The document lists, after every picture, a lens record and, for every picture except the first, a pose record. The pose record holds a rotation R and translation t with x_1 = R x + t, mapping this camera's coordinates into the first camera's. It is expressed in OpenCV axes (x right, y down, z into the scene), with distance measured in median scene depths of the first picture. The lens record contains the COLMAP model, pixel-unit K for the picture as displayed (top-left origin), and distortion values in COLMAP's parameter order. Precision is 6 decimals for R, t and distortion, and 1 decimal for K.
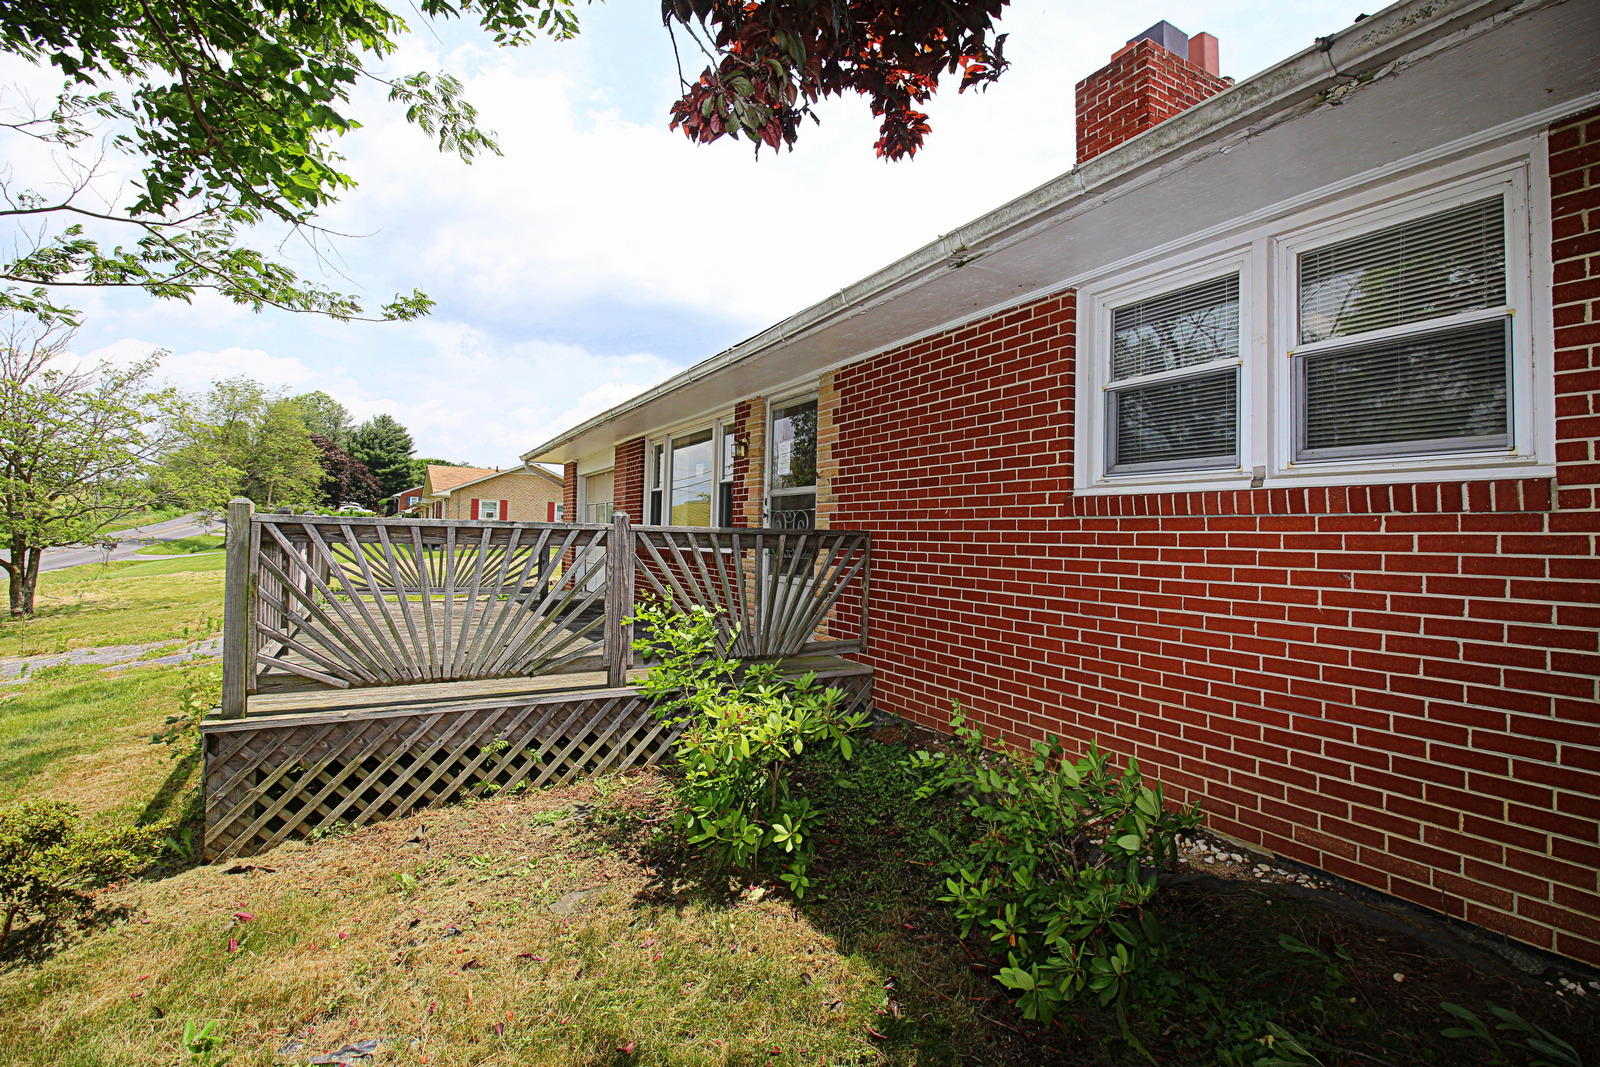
lens RADIAL K [[745.9, 0, 800.3], [0, 745.9, 516.0], [0, 0, 1]] dist [-0.003147, -0.014529]
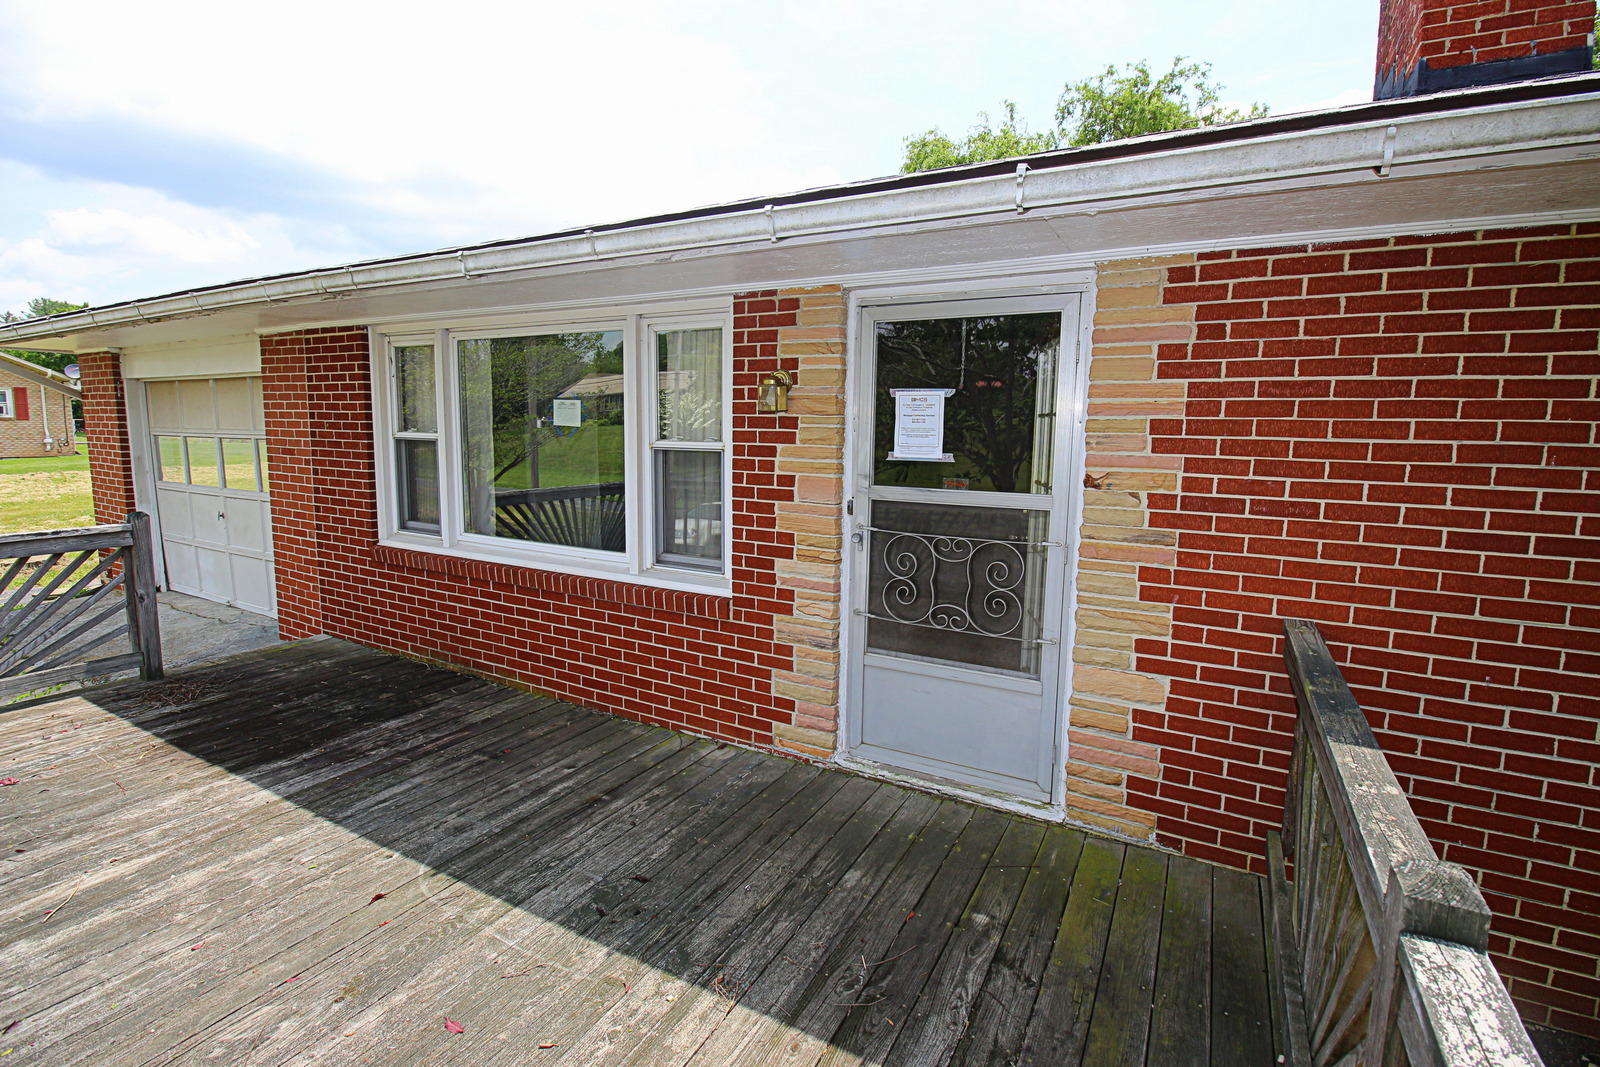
lens RADIAL K [[722.3, 0, 800.0], [0, 722.3, 533.5], [0, 0, 1]] dist [-0.001158, -0.012391]
pose [[0.849655, -0.071761, 0.522433, -0.562200], [-0.020386, 0.985487, 0.168520, -0.141726], [-0.526944, -0.153834, 0.835862, 1.047566]]
